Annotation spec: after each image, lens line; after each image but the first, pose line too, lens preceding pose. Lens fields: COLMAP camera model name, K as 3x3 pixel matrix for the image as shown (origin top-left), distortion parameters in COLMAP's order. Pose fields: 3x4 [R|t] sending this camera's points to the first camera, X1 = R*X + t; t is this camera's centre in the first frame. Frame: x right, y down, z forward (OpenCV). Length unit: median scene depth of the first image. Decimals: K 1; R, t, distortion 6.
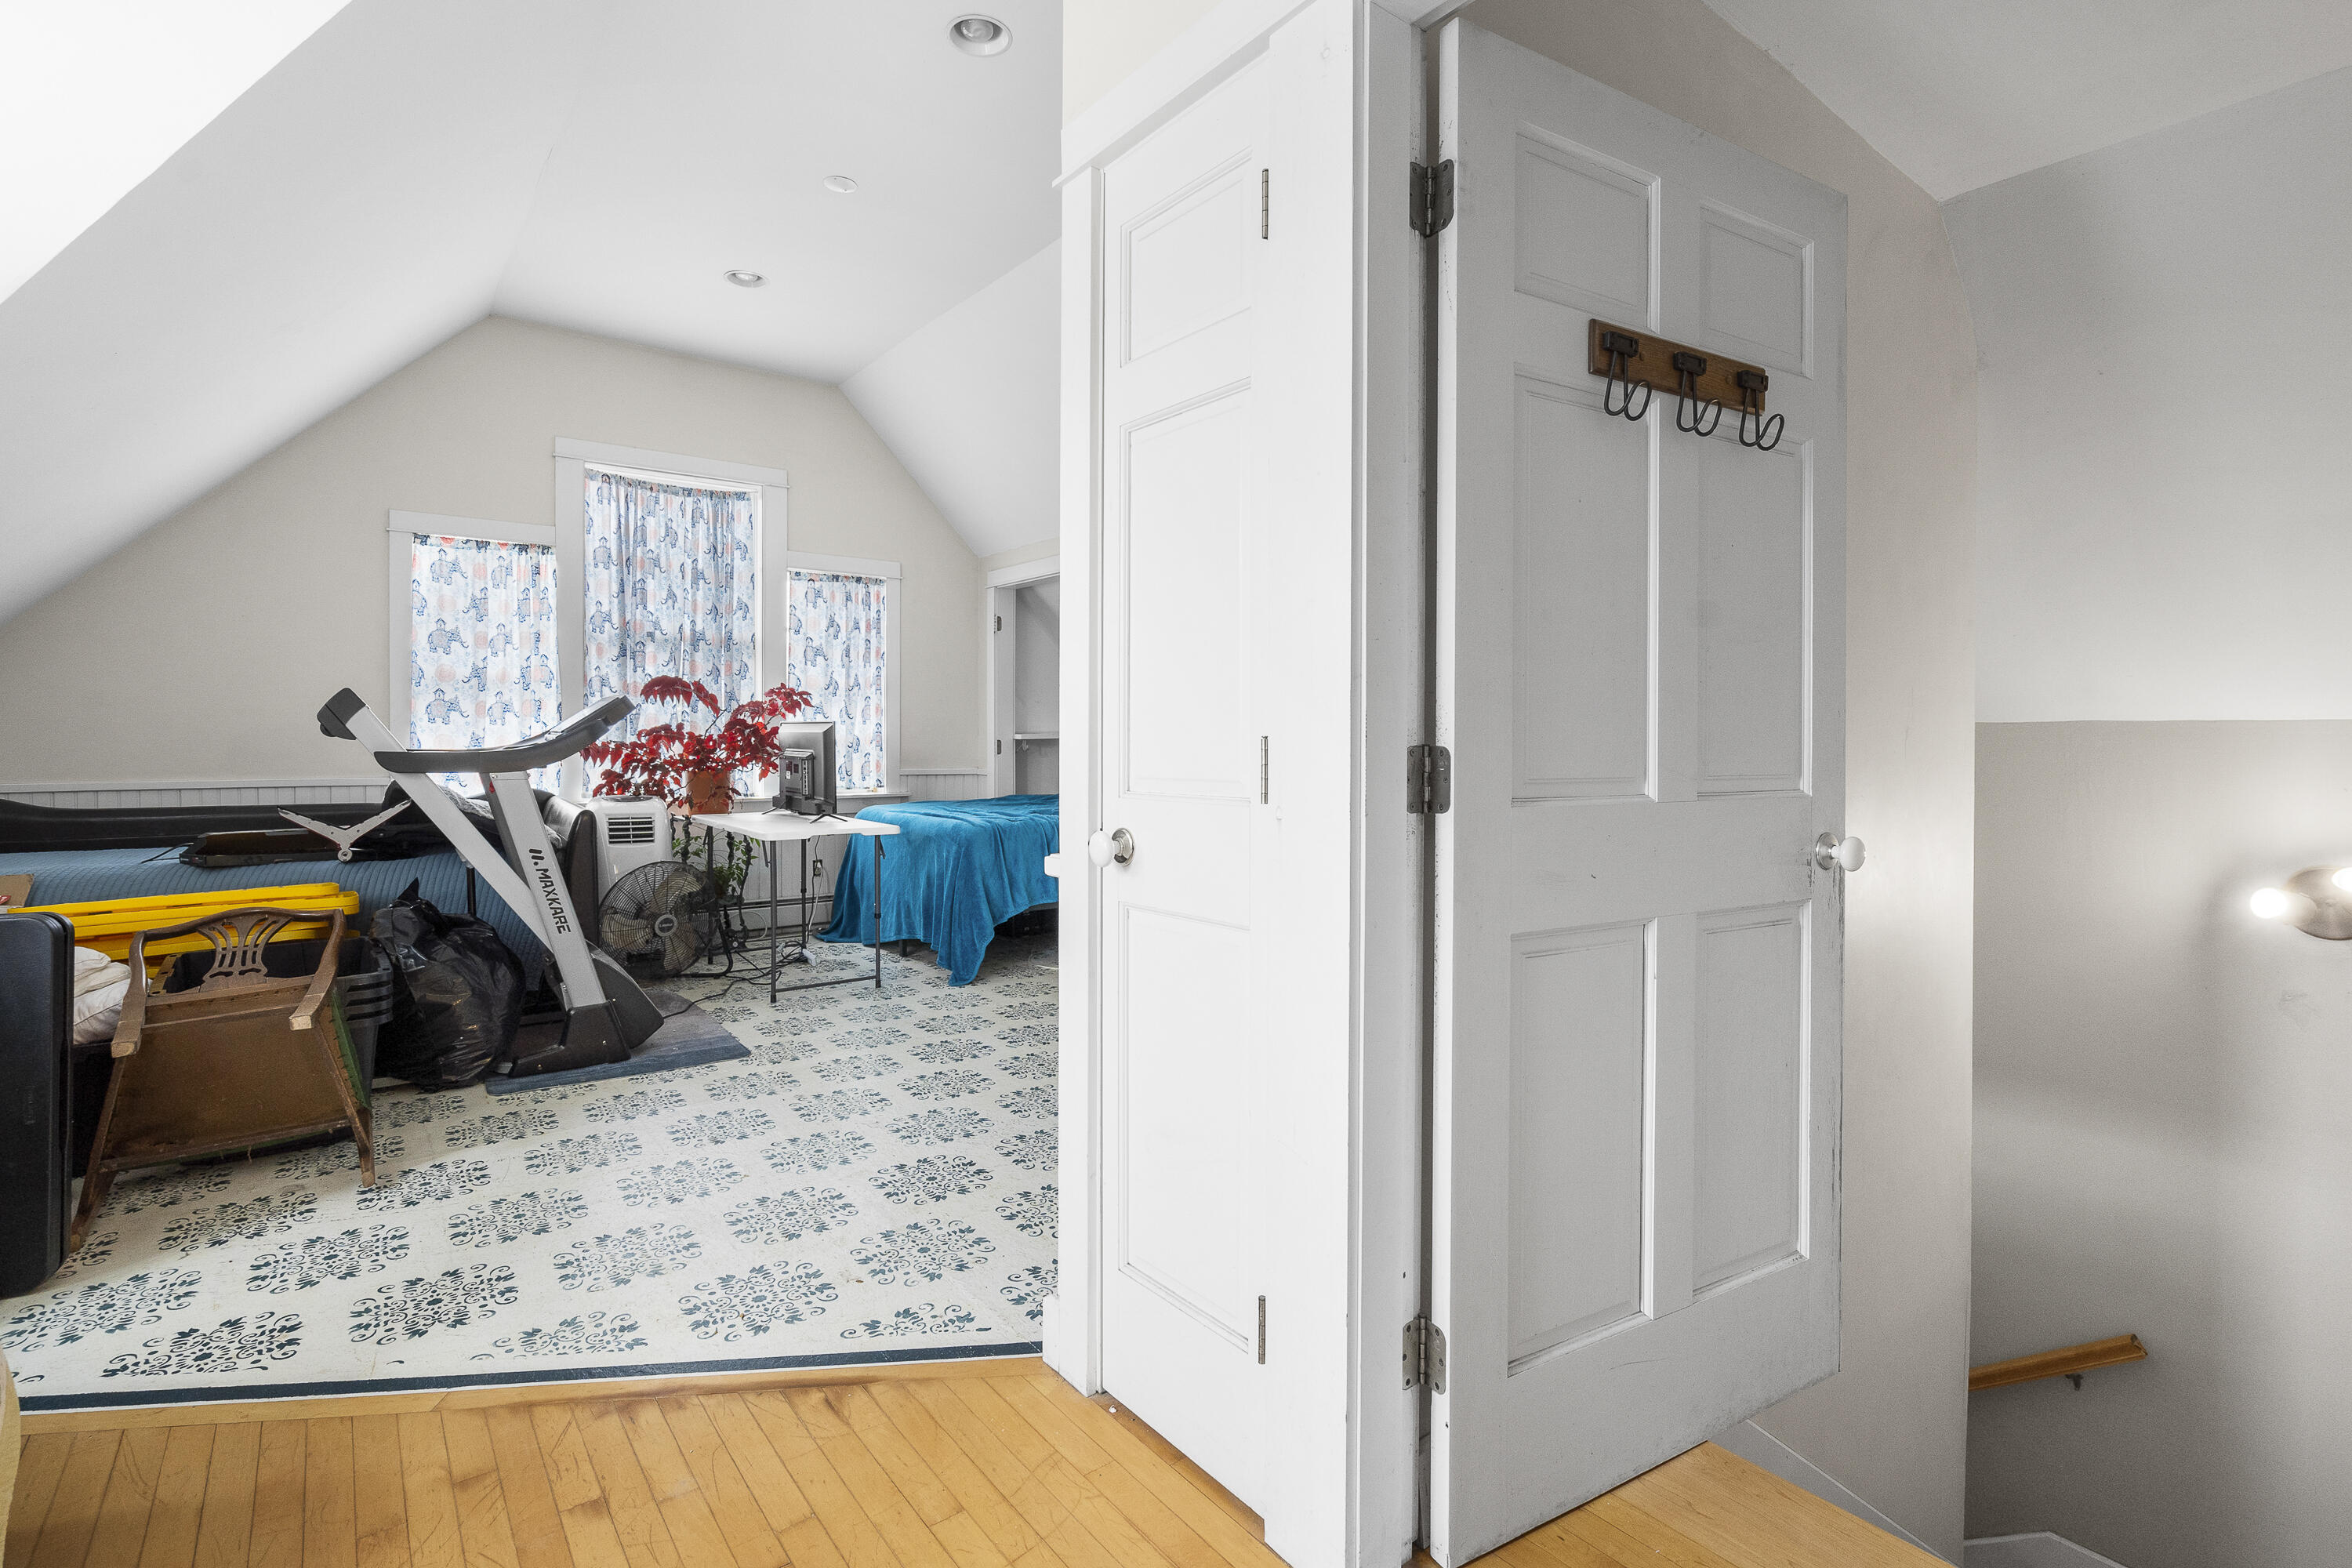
lens RADIAL K [[1082.3, 0, 1179.4], [0, 1082.3, 748.6], [0, 0, 1]] dist [-0.004138, -0.001285]
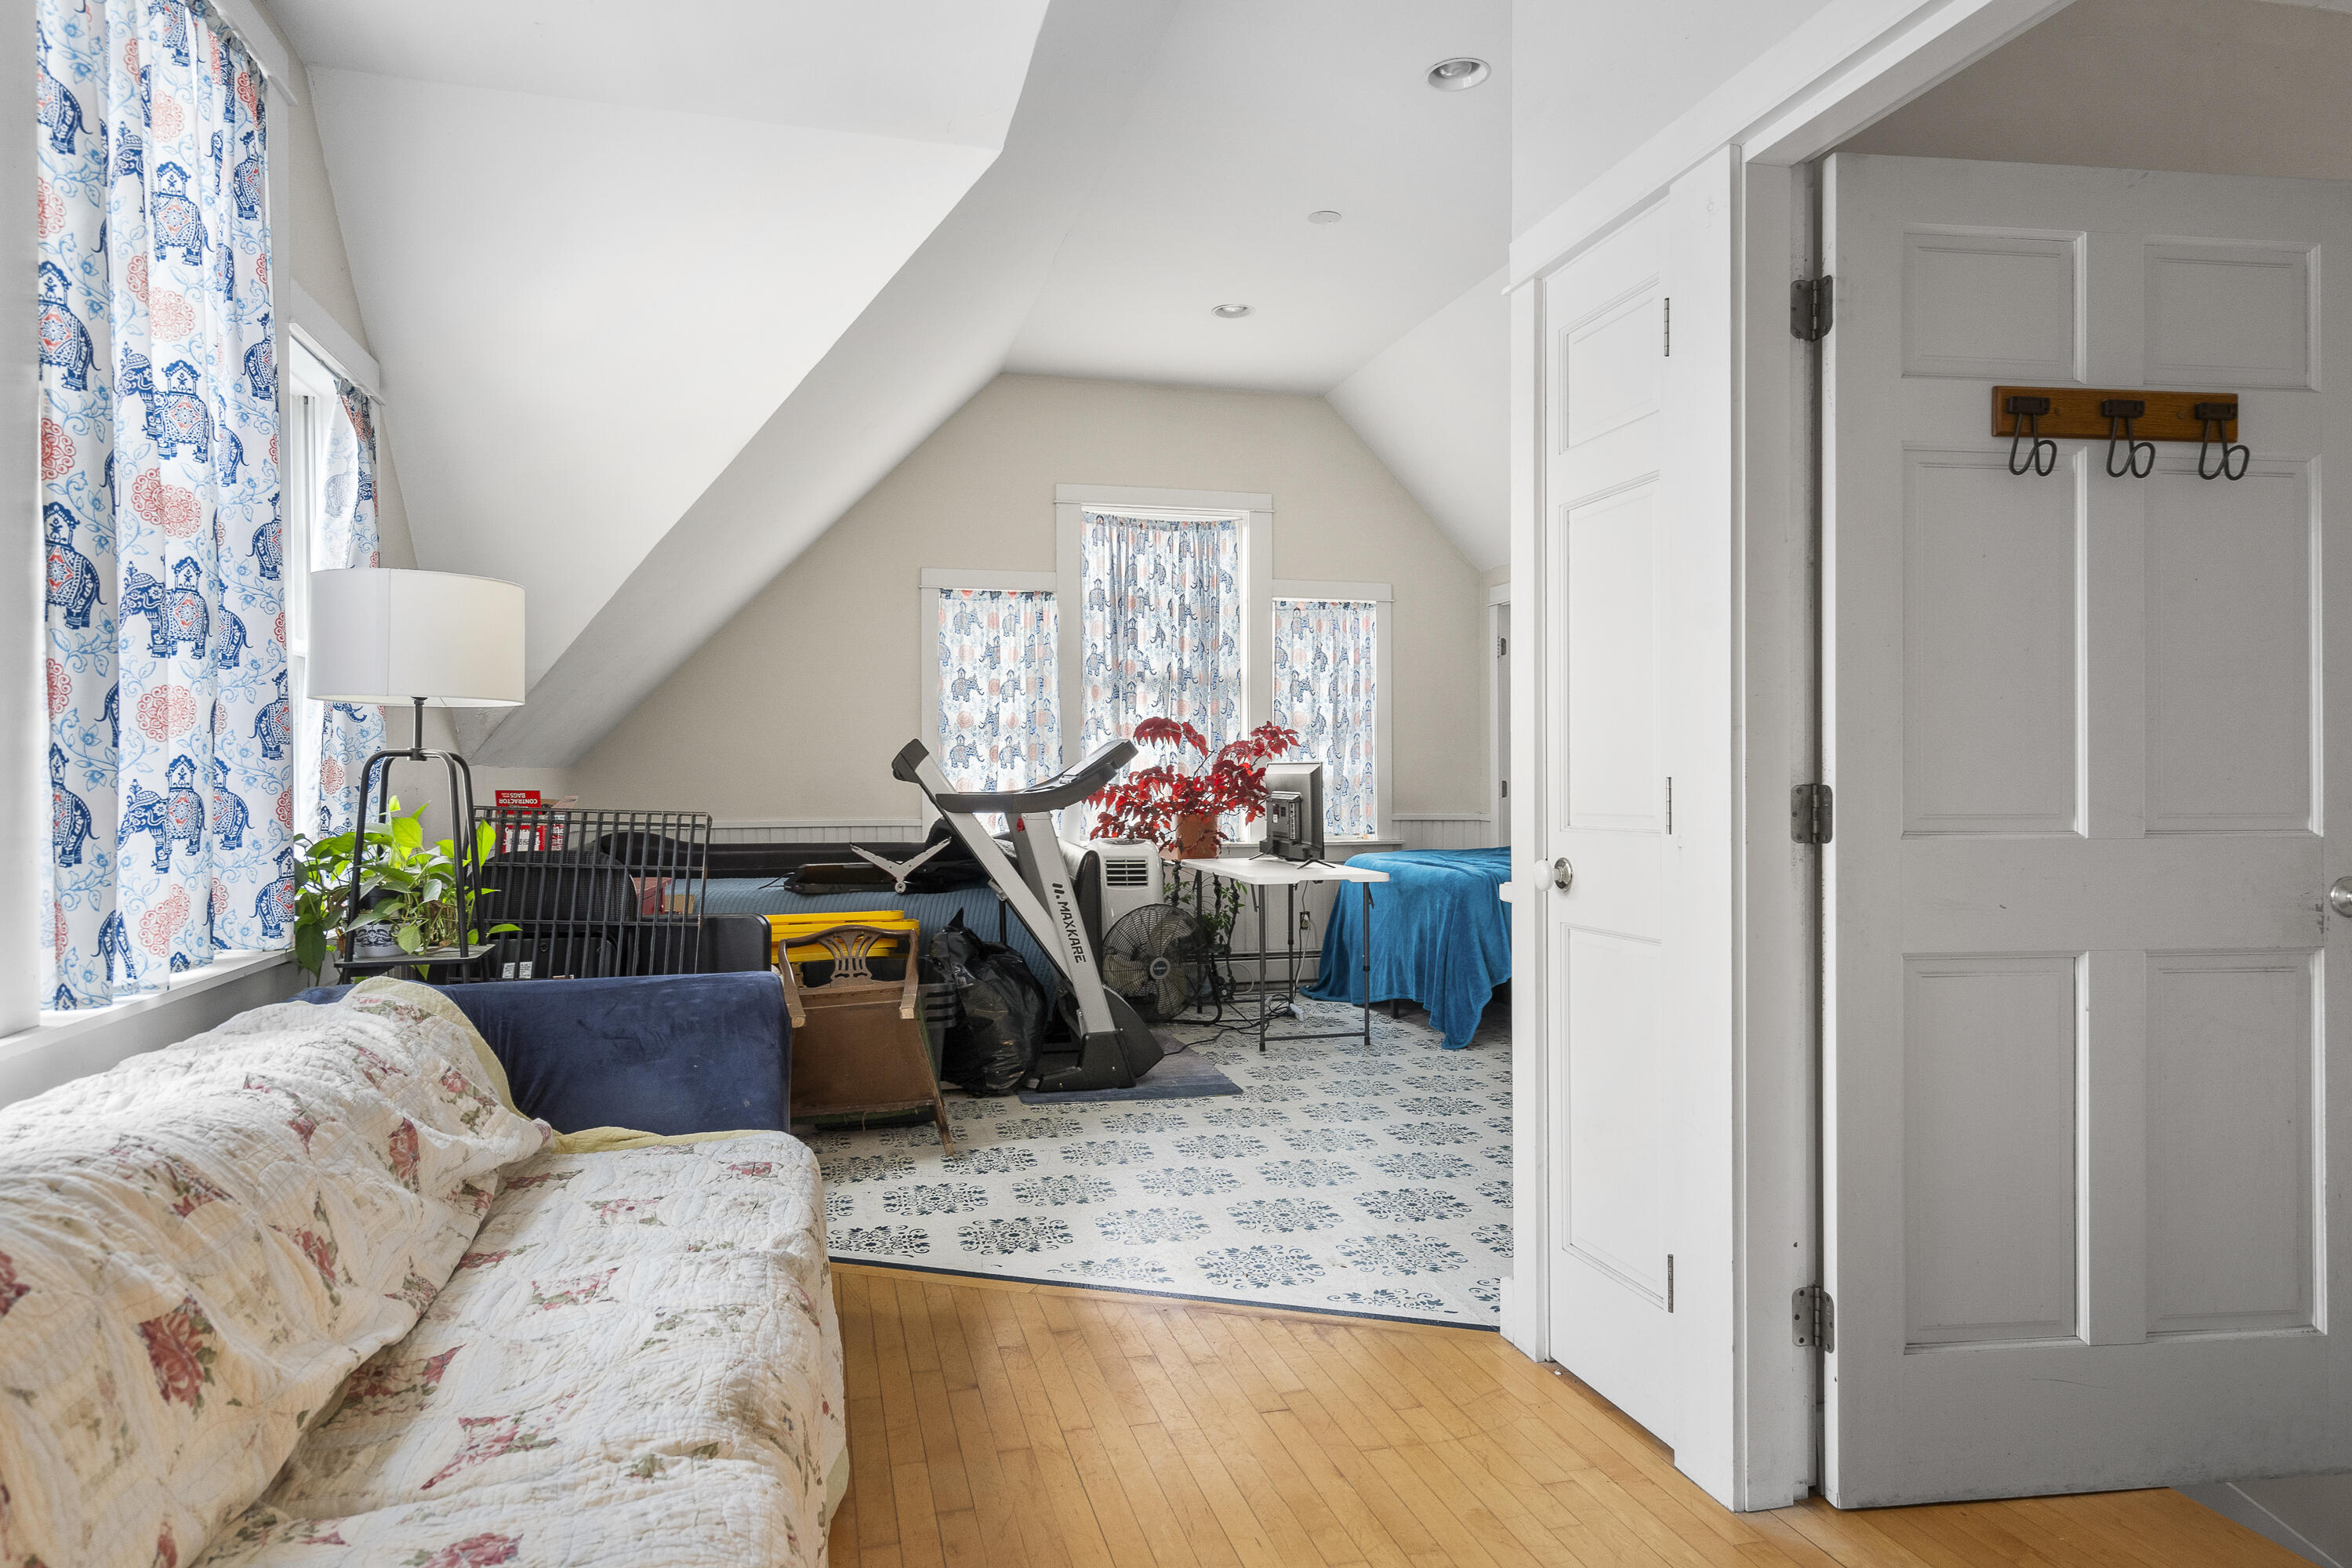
lens RADIAL K [[1400.1, 0, 1174.9], [0, 1400.1, 790.1], [0, 0, 1]] dist [0.003261, -0.000633]
pose [[0.915660, -0.003715, -0.401936, 0.116888], [0.003492, 0.999993, -0.001286, 0.001588], [0.401938, -0.000226, 0.915667, -0.361261]]
